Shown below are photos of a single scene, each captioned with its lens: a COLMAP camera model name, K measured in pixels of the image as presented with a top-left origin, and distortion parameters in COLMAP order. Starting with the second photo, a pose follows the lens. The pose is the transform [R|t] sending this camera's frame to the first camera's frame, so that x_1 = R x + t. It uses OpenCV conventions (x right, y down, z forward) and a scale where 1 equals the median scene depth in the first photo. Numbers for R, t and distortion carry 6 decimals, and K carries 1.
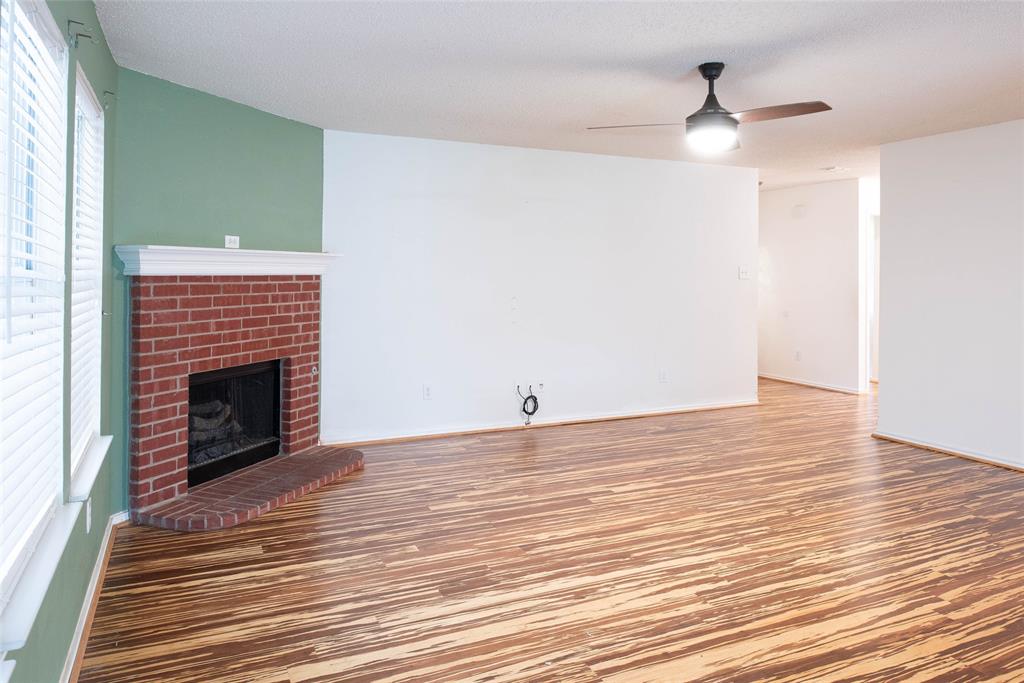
lens RADIAL K [[705.1, 0, 515.2], [0, 705.1, 270.1], [0, 0, 1]] dist [-0.004596, -0.006735]
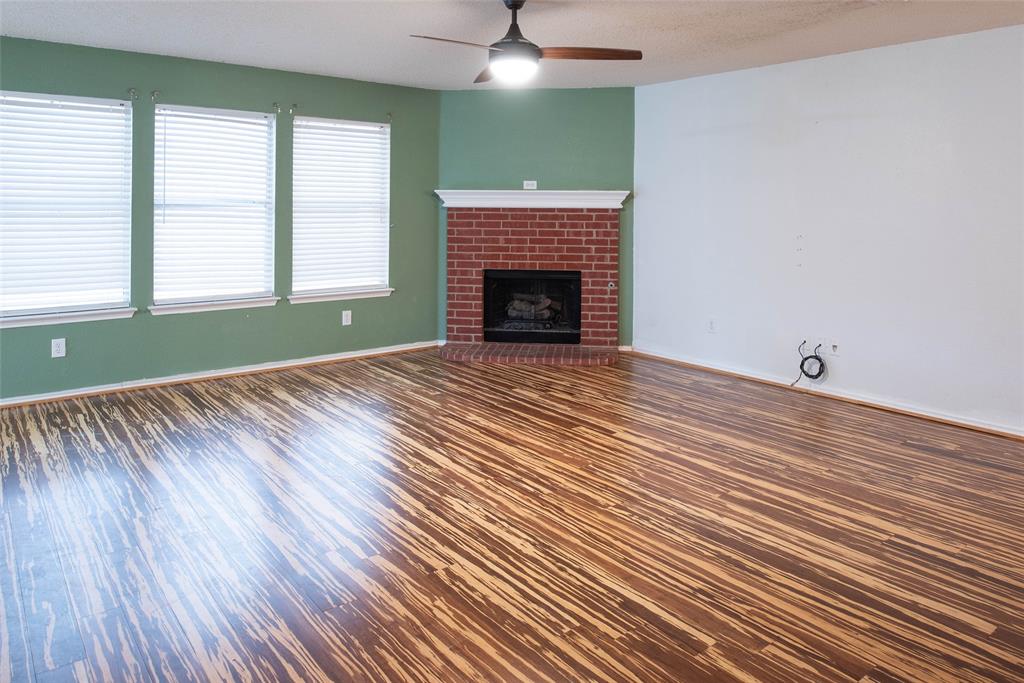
lens RADIAL K [[701.5, 0, 514.0], [0, 701.5, 204.1], [0, 0, 1]] dist [-0.011187, -0.004303]
pose [[0.231847, -0.006453, -0.972731, 1.005373], [-0.003734, 0.999965, -0.007524, 0.010641], [0.972745, 0.005376, 0.231815, 0.630738]]
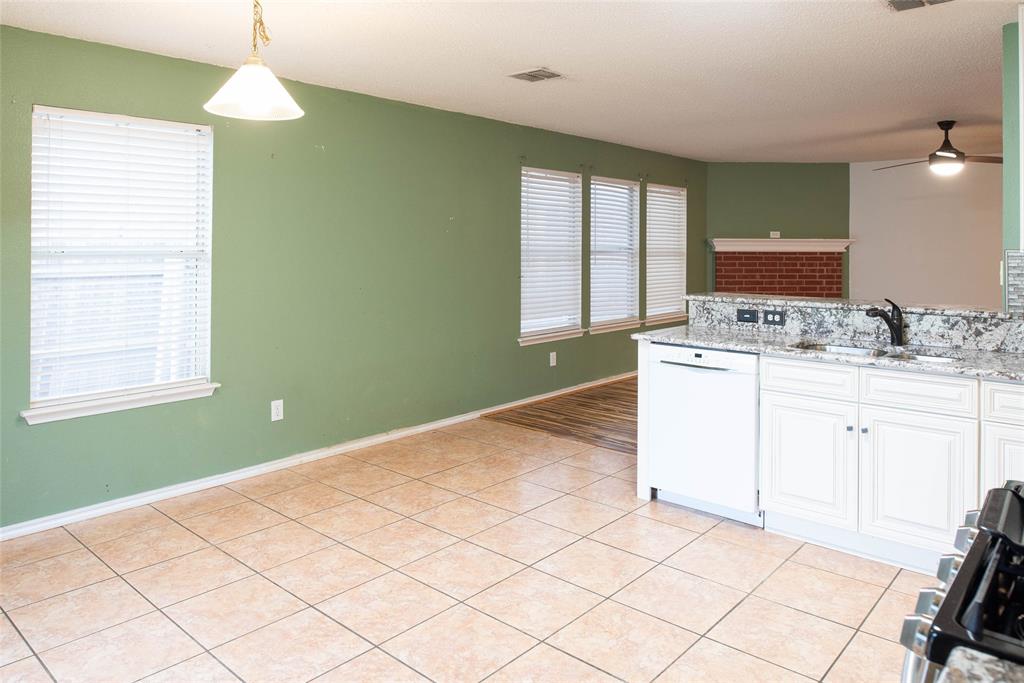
lens RADIAL K [[702.3, 0, 512.7], [0, 702.3, 249.3], [0, 0, 1]] dist [-0.011884, -0.003773]
pose [[0.392396, -0.000306, -0.919796, 1.097969], [0.000021, 1.000000, -0.000324, 0.000866], [0.919796, 0.000108, 0.392396, -0.429787]]
